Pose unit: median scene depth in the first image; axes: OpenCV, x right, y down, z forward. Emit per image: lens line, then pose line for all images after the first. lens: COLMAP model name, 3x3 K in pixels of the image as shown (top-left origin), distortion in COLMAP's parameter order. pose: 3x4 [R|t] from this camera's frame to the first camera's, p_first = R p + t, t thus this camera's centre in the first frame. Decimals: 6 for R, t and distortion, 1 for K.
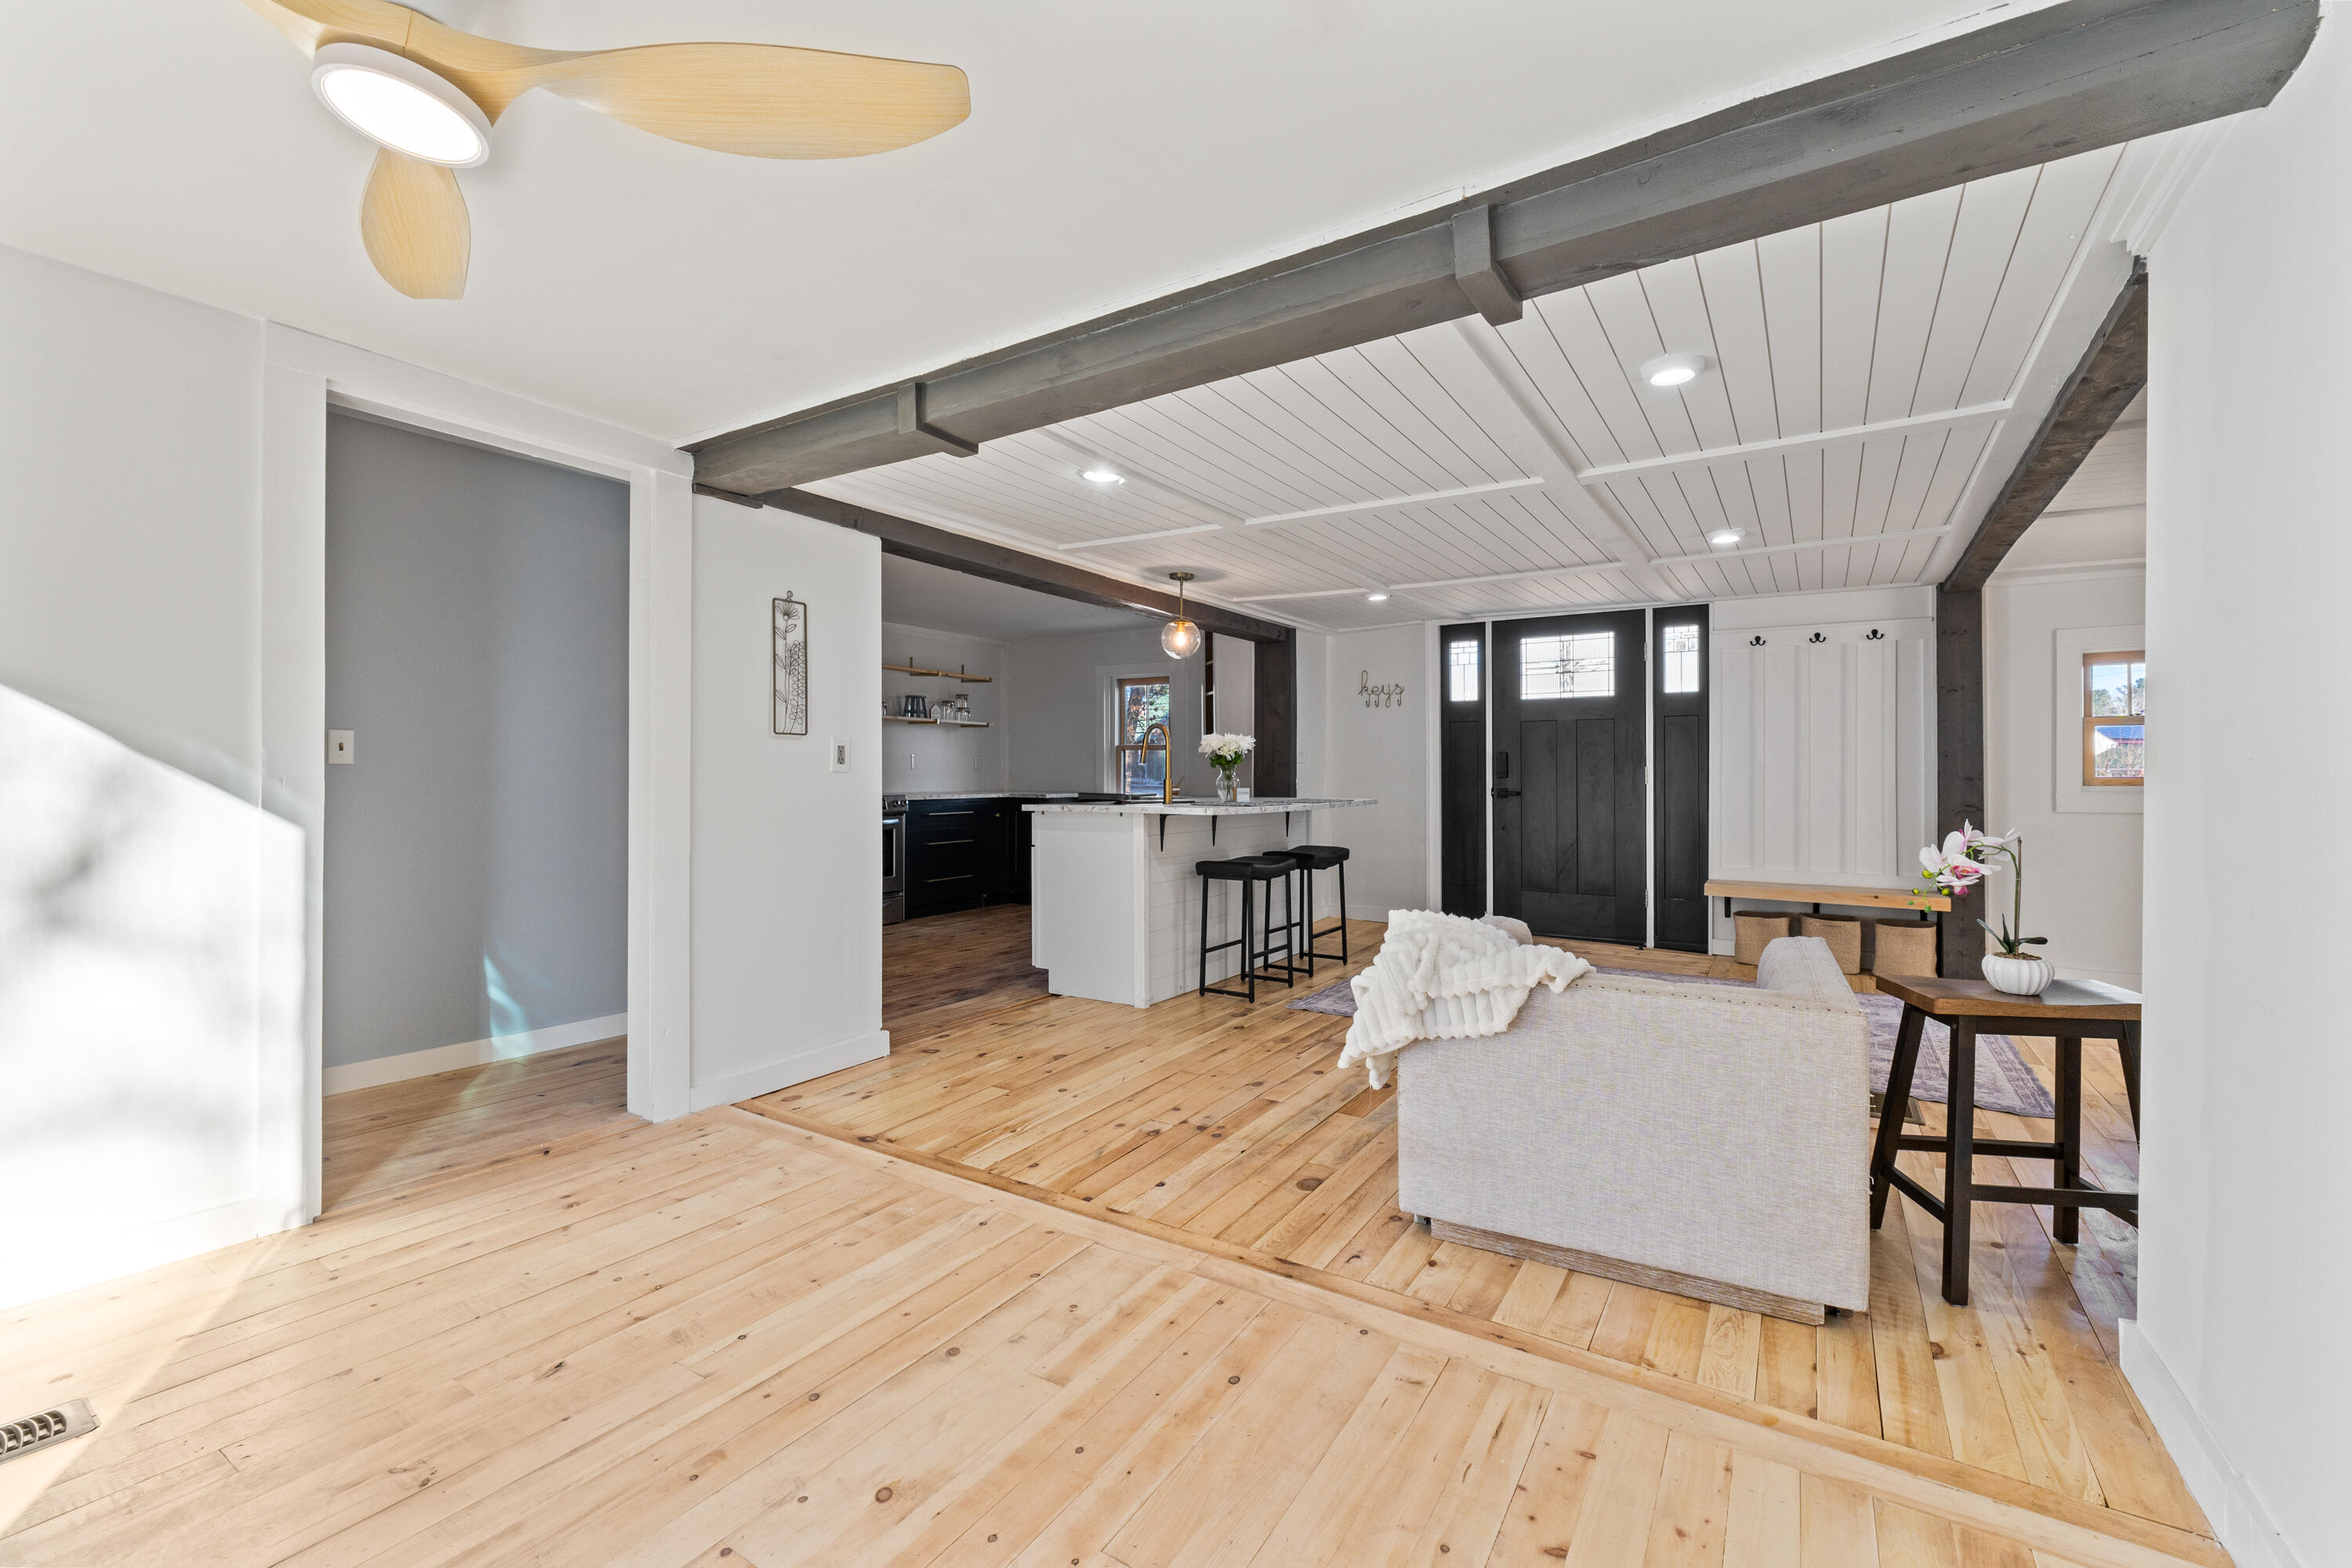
lens RADIAL K [[992.0, 0, 1182.1], [0, 992.0, 785.2], [0, 0, 1]] dist [-0.007687, -0.000592]
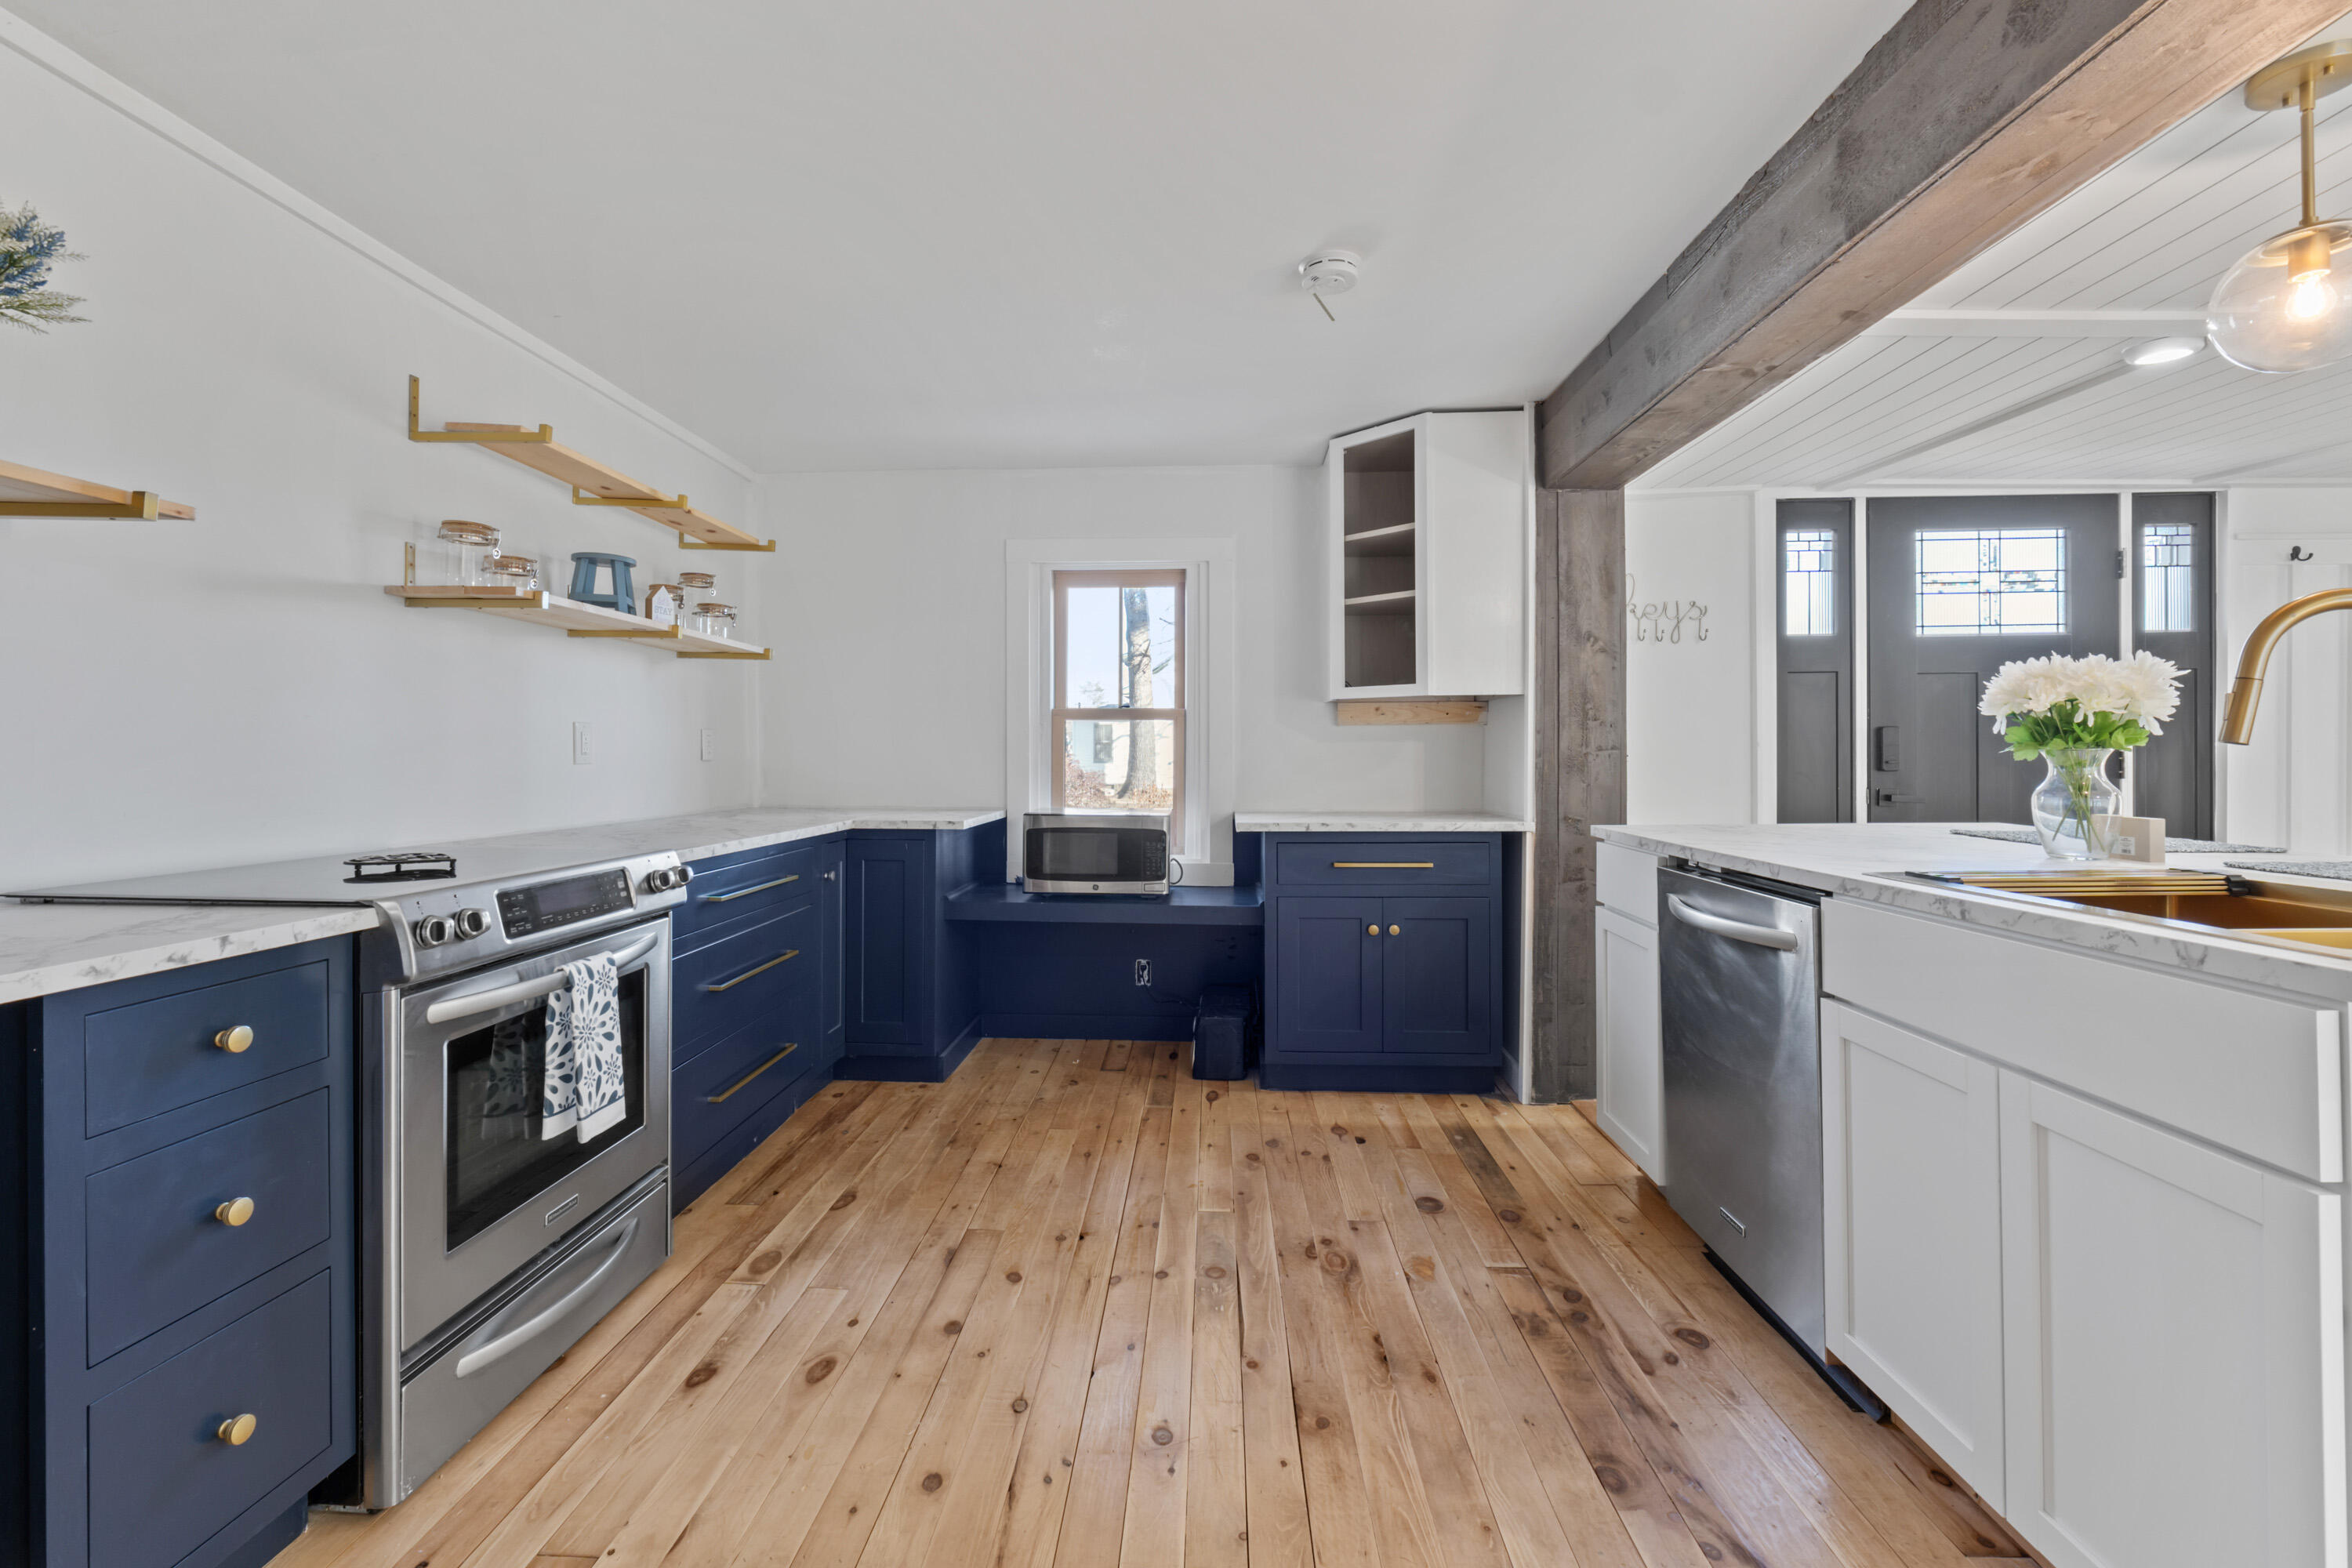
lens RADIAL K [[992.0, 0, 1175.1], [0, 992.0, 783.6], [0, 0, 1]] dist [-0.007687, -0.000592]
pose [[0.872561, -0.007497, 0.488447, -0.326786], [0.010992, 0.999930, -0.004287, -0.002137], [-0.488381, 0.009110, 0.872583, 0.722766]]
